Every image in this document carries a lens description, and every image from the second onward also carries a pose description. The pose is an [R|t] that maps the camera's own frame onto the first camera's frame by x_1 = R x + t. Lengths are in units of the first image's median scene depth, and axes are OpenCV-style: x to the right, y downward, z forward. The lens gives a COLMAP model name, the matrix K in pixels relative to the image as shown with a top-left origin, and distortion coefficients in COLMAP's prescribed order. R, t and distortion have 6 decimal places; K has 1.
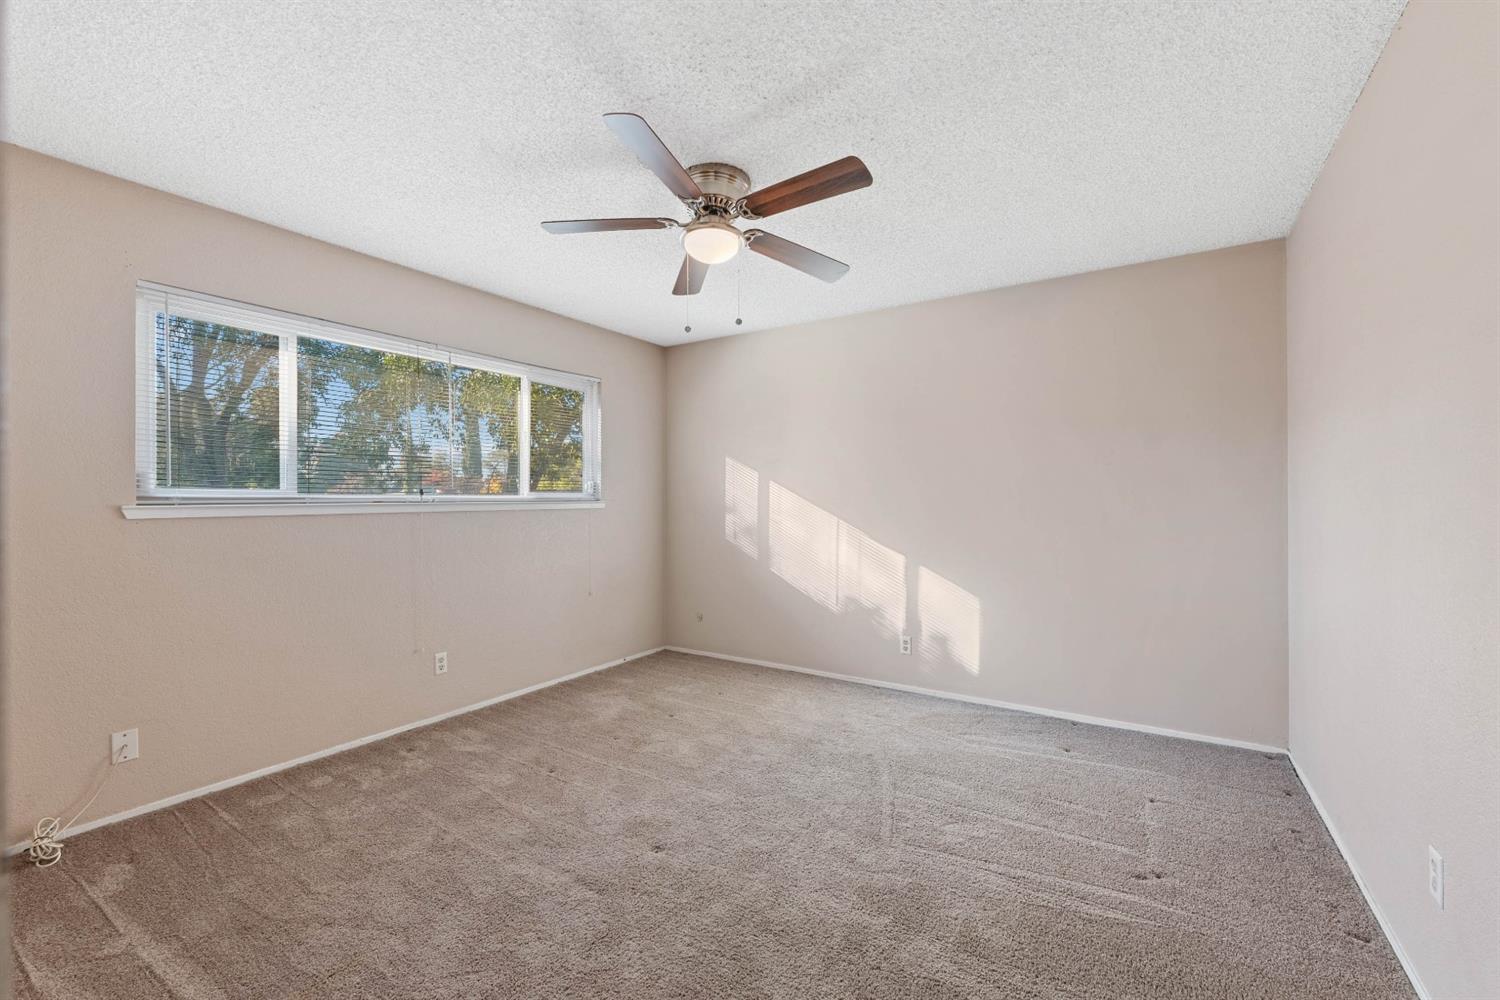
lens RADIAL K [[597.0, 0, 750.0], [0, 597.0, 500.0], [0, 0, 1]] dist [0.015406, -0.000068]
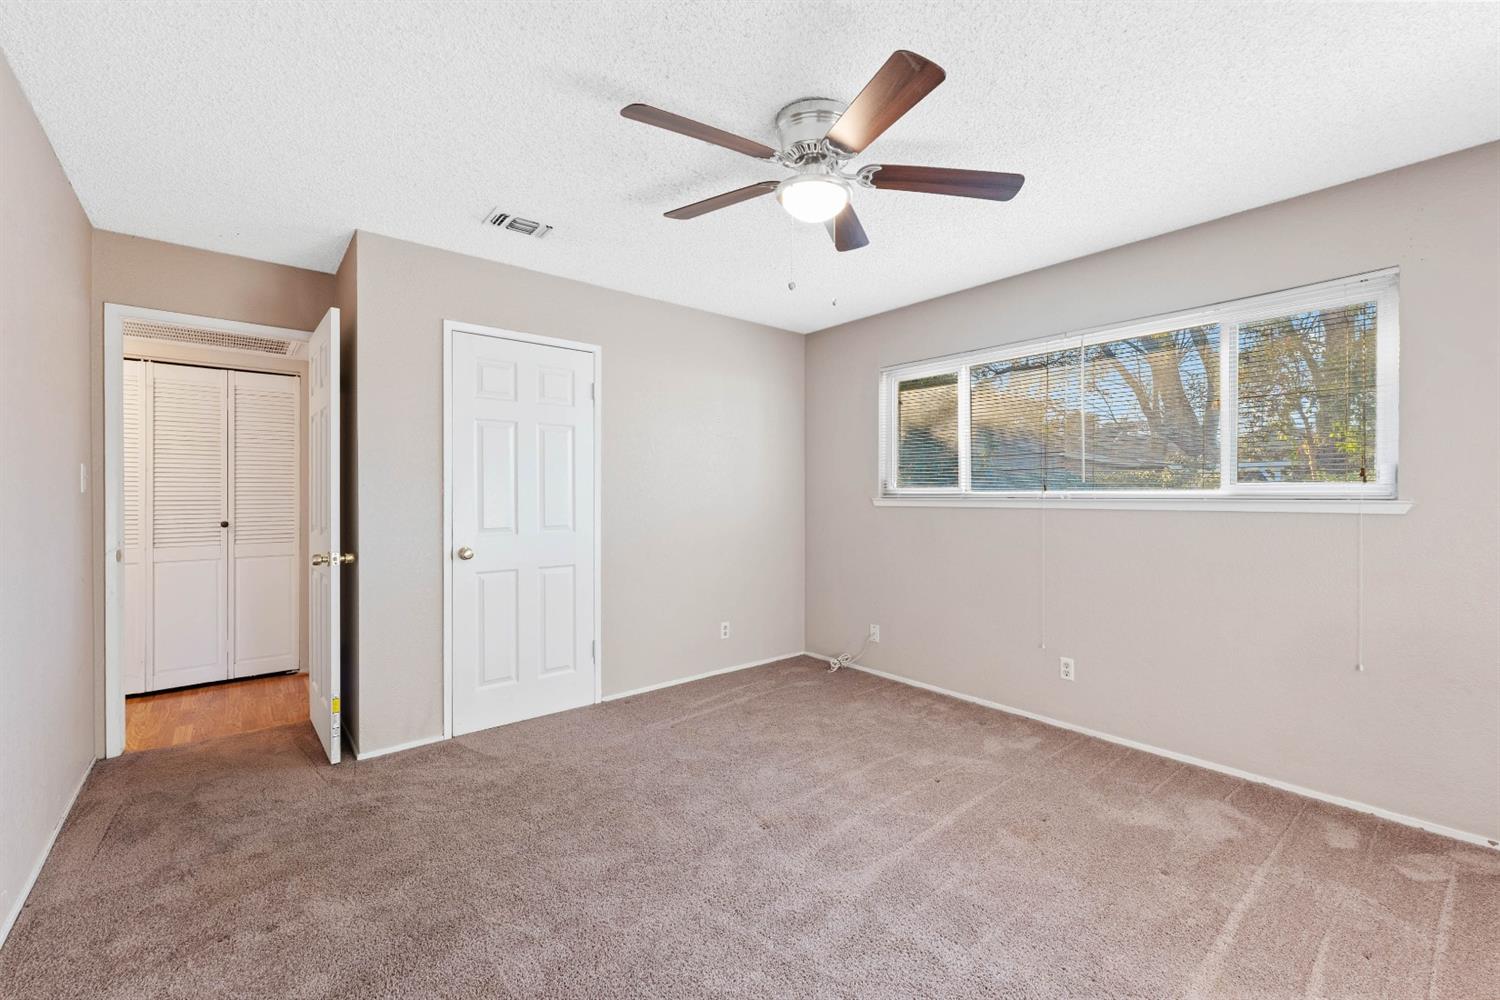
lens RADIAL K [[618.6, 0, 750.1], [0, 618.6, 490.5], [0, 0, 1]] dist [-0.000073, -0.000081]
pose [[-0.276071, -0.003238, -0.961132, 0.666162], [-0.000591, 0.999995, -0.003199, -0.005808], [0.961137, -0.000315, -0.276072, 0.942801]]
